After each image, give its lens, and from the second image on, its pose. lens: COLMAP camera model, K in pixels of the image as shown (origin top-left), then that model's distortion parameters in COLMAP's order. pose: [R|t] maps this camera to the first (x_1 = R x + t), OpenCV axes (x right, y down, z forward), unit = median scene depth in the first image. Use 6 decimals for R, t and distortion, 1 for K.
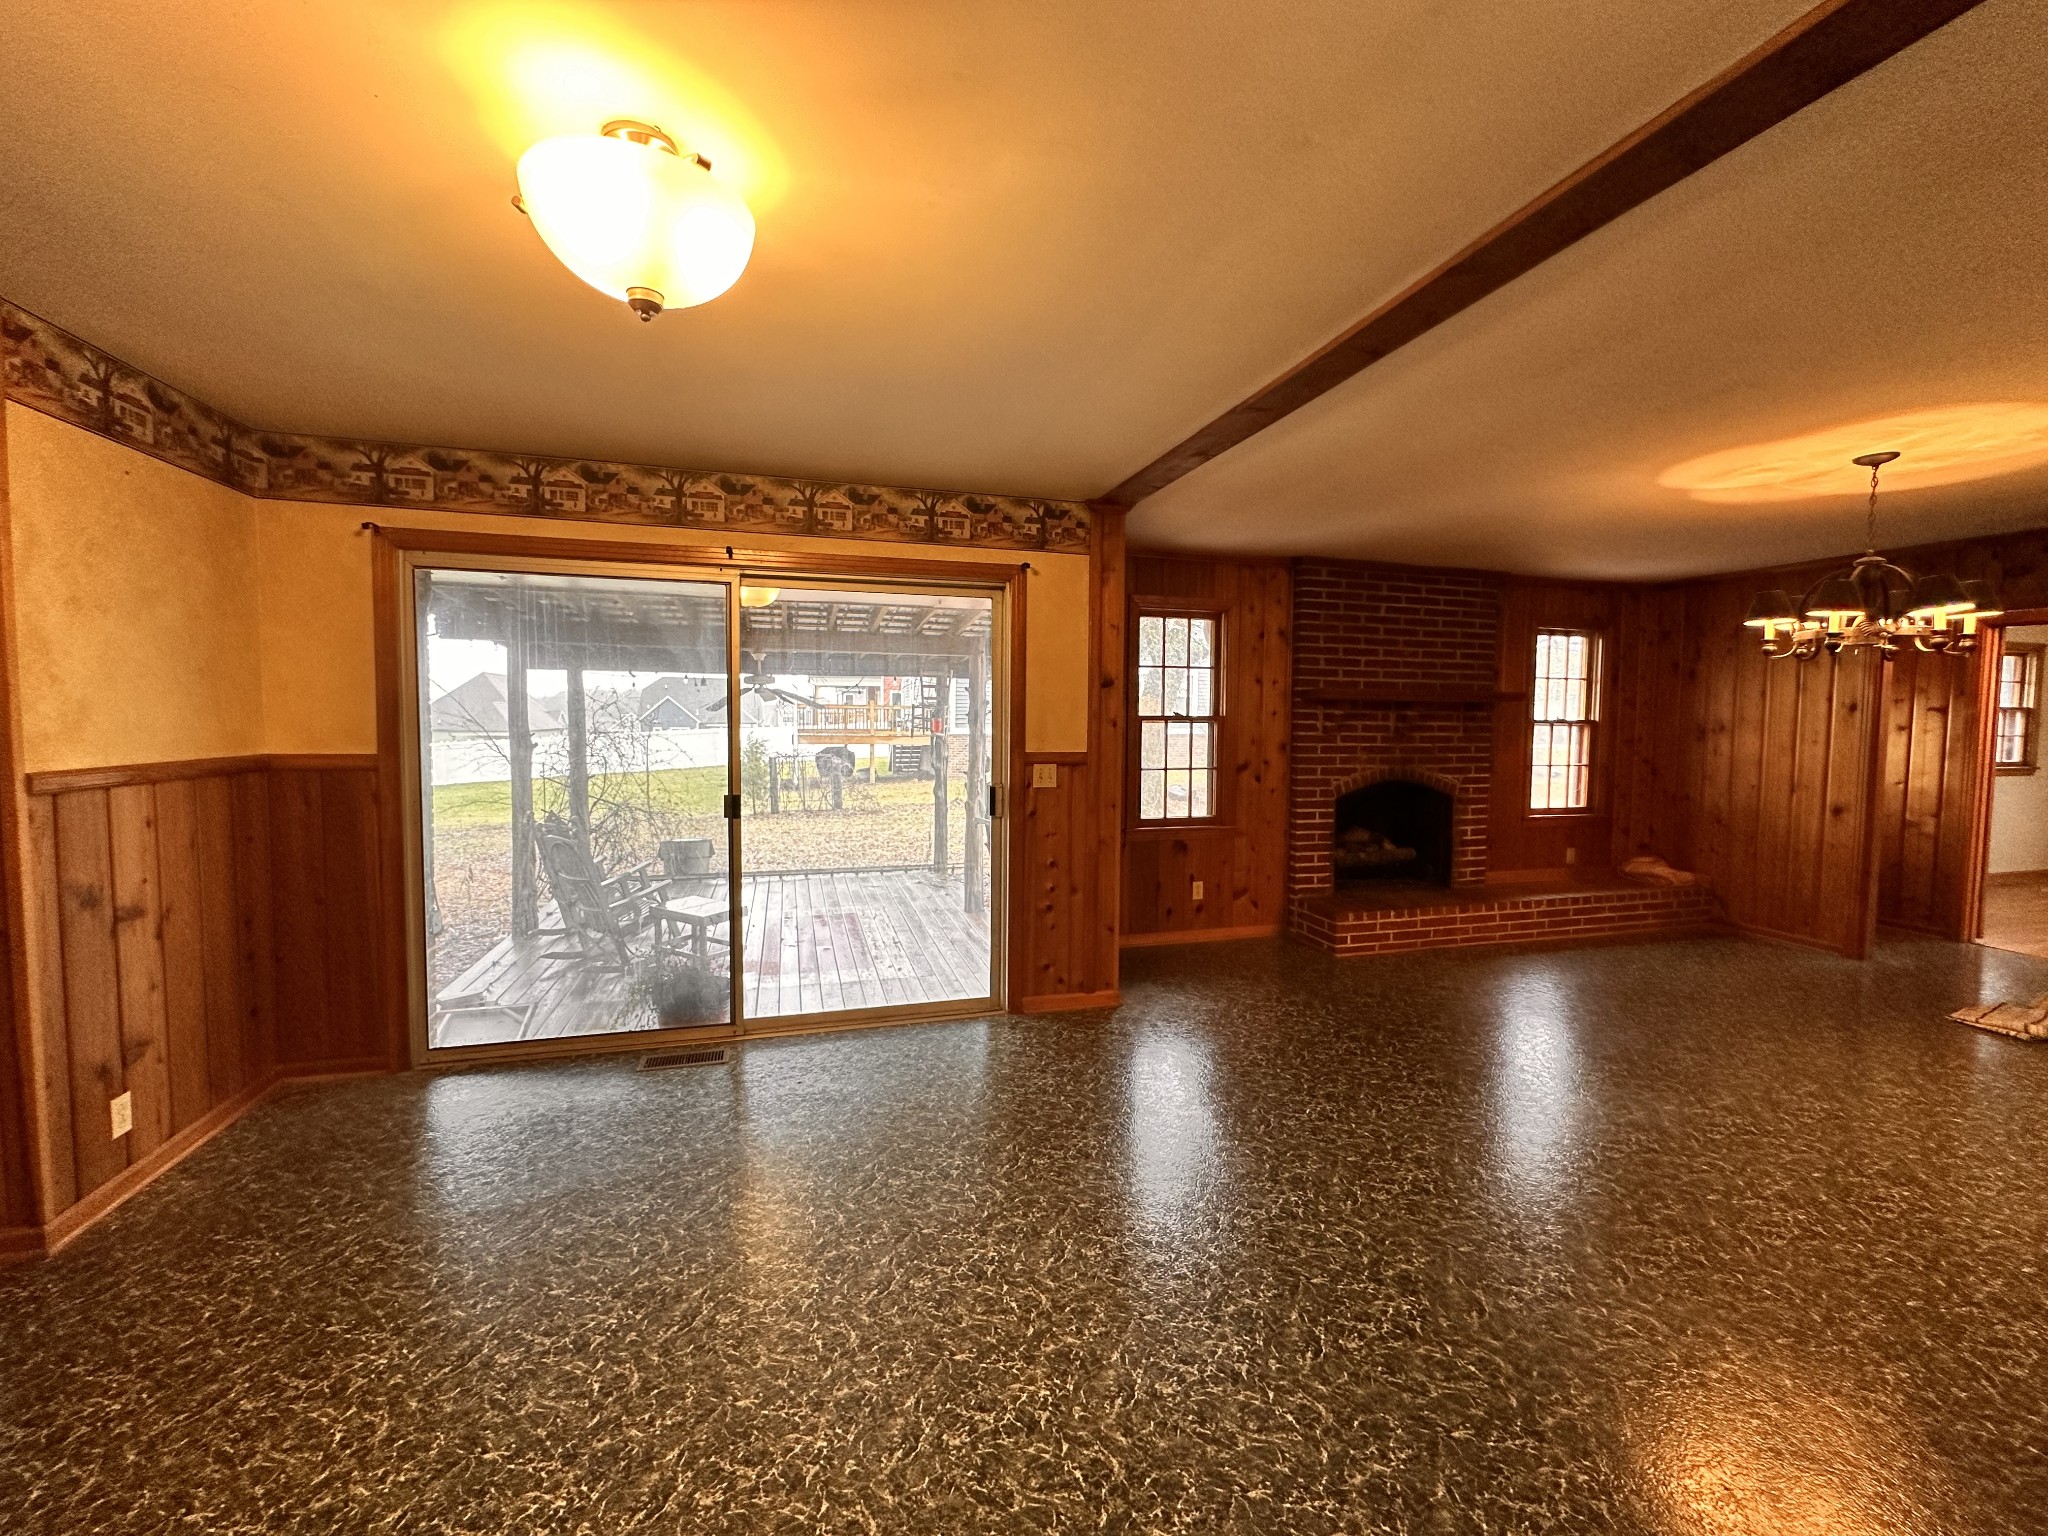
lens RADIAL K [[819.0, 0, 1014.4], [0, 819.0, 759.6], [0, 0, 1]] dist [0.002337, 0.001037]
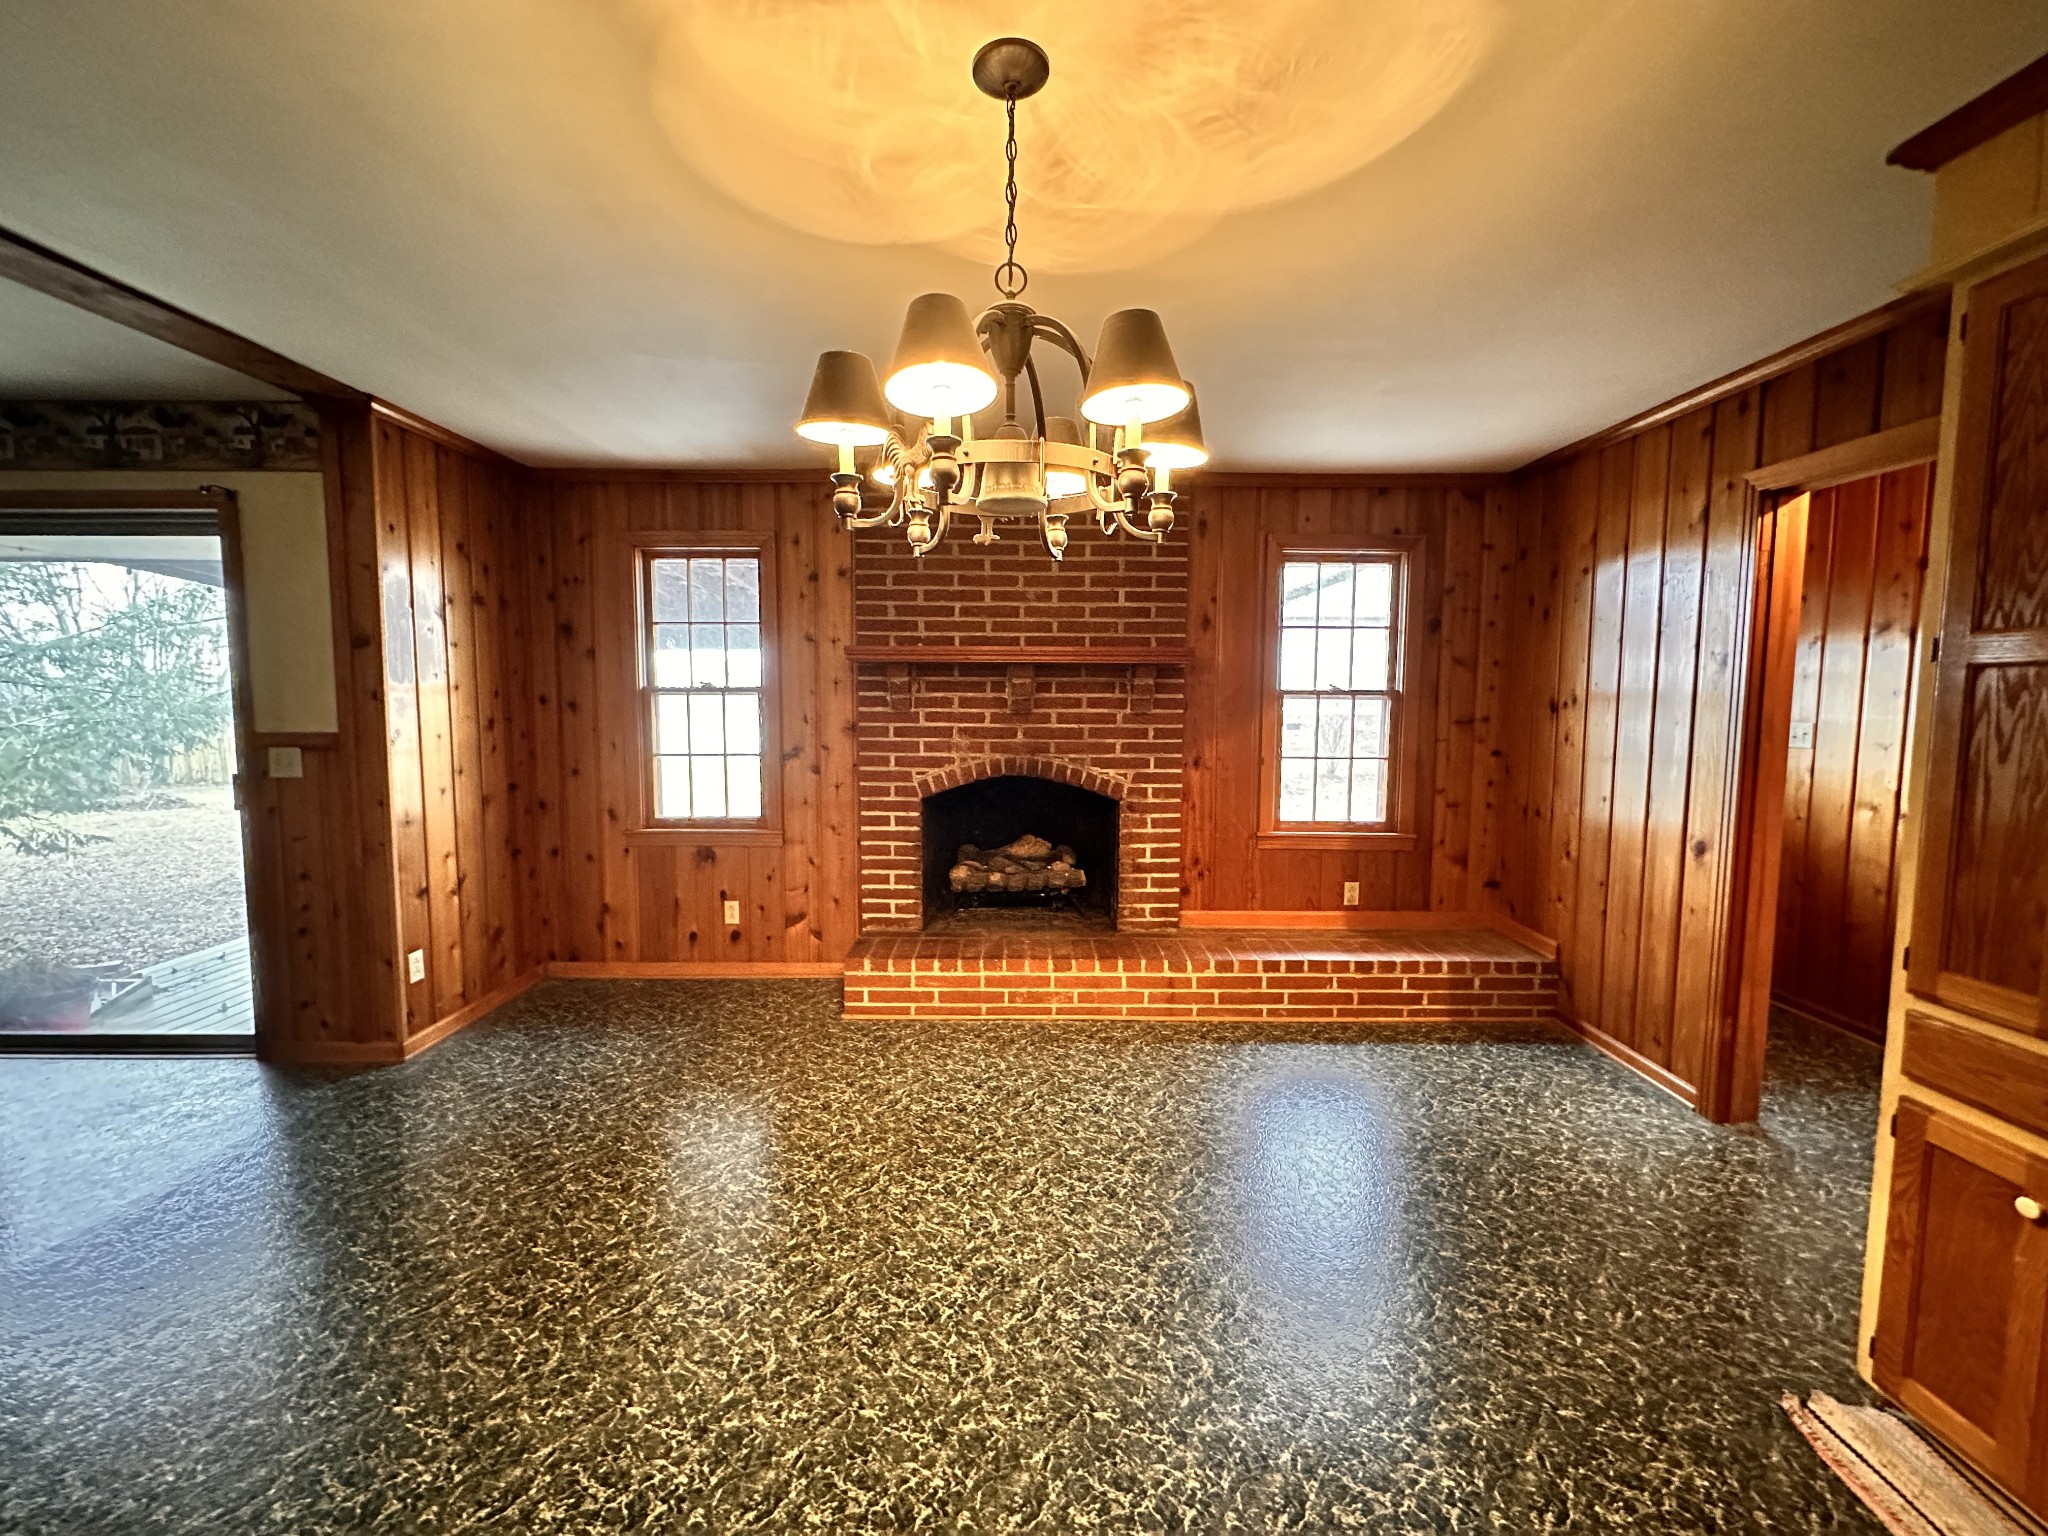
lens RADIAL K [[819.0, 0, 1026.1], [0, 819.0, 762.4], [0, 0, 1]] dist [0.002337, 0.001037]
pose [[0.960396, 0.018371, -0.278031, 0.686695], [-0.009586, 0.999412, 0.032924, -0.009895], [0.278472, -0.028954, 0.960008, 0.328633]]
